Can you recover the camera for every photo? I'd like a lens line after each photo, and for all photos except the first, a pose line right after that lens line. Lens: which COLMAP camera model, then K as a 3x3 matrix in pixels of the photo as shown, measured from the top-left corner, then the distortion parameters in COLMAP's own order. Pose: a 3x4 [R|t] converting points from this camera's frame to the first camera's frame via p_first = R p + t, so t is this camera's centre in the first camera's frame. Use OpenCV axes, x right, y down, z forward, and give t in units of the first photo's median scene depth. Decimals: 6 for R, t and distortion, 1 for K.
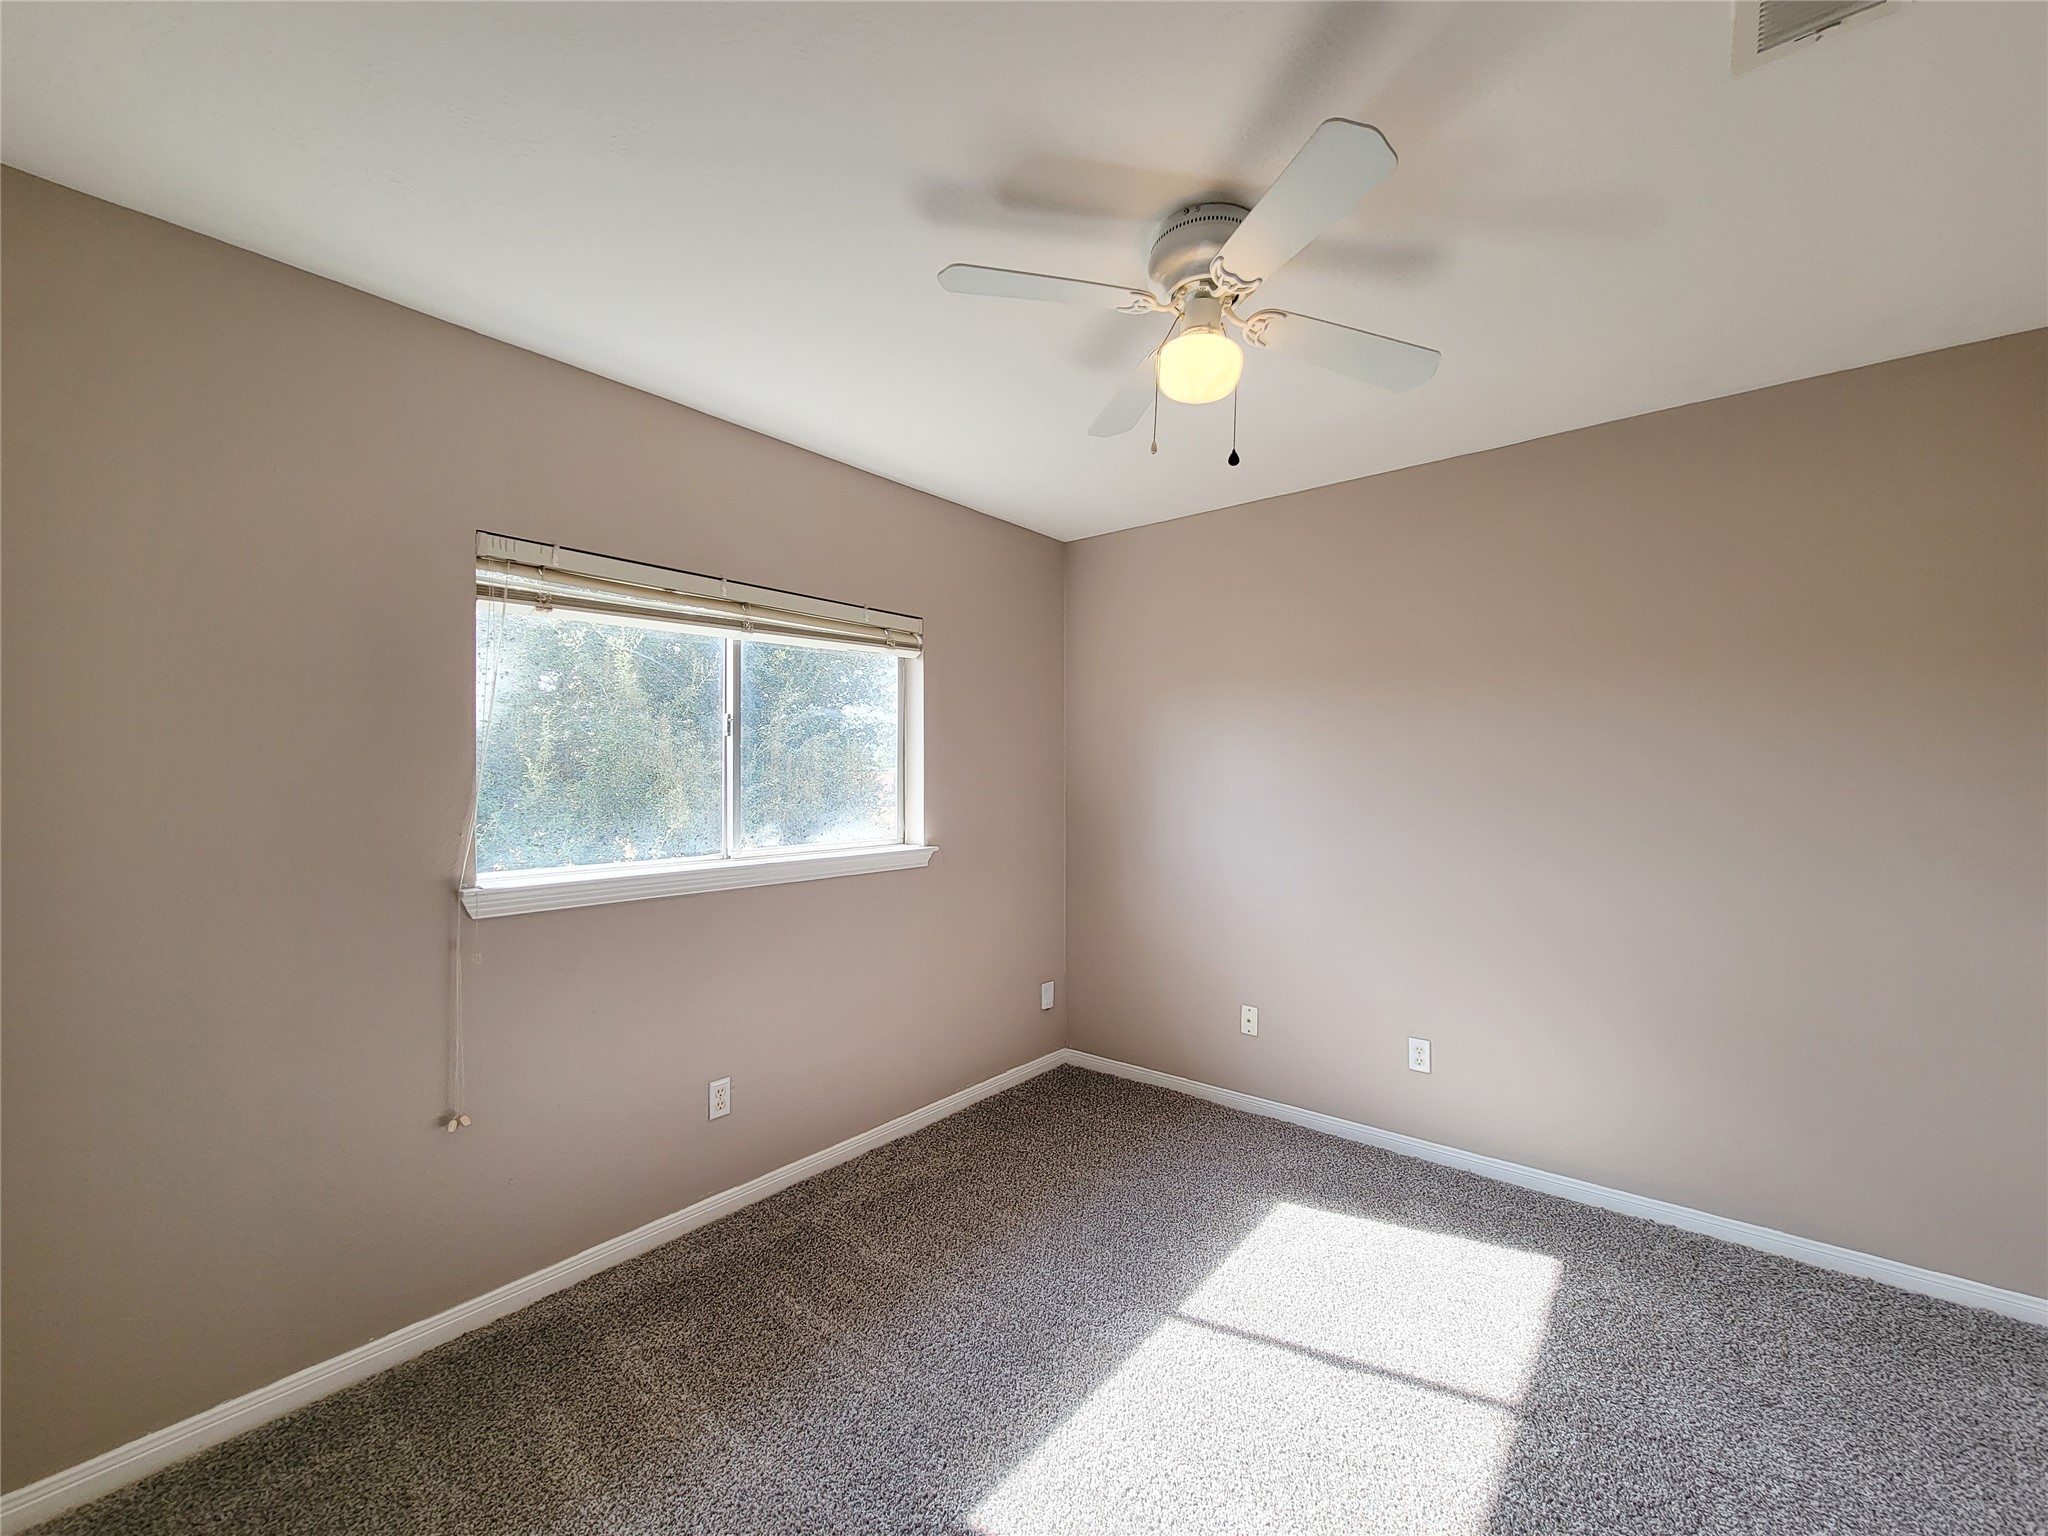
lens RADIAL K [[834.6, 0, 1029.3], [0, 834.6, 776.4], [0, 0, 1]] dist [0.002873, -0.003998]
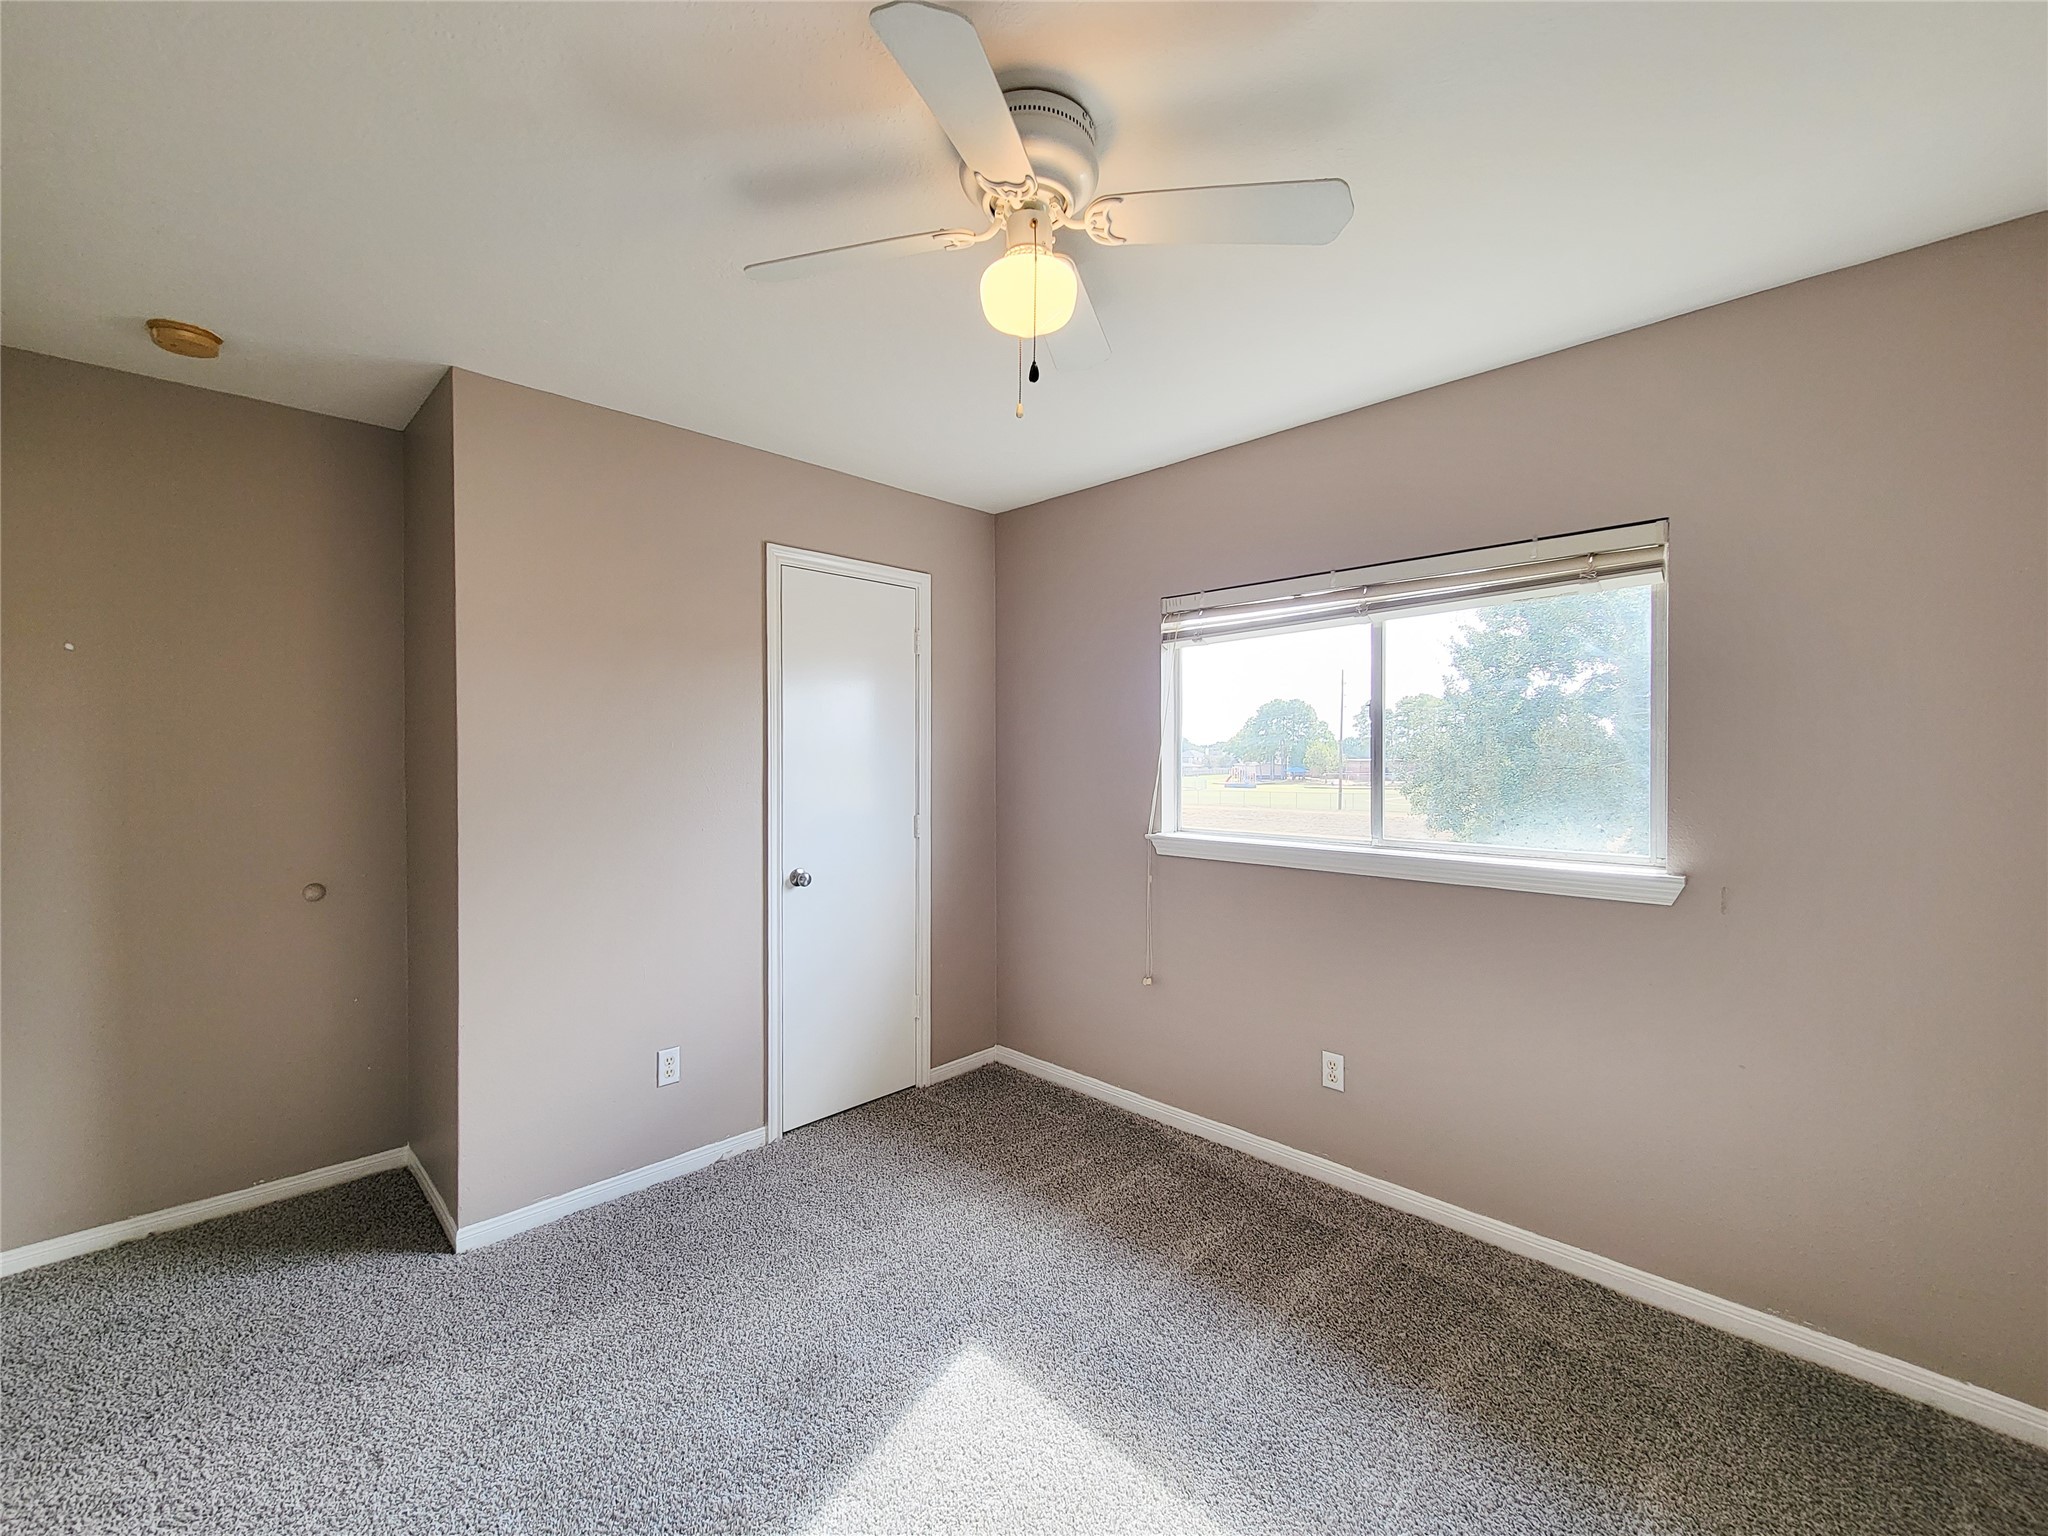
lens RADIAL K [[834.6, 0, 1029.3], [0, 834.6, 776.4], [0, 0, 1]] dist [0.002873, -0.003998]
pose [[-0.089831, 0.032160, -0.995438, 0.708899], [0.001195, 0.999481, 0.032183, -0.018136], [0.995956, 0.001702, -0.089823, 0.734185]]
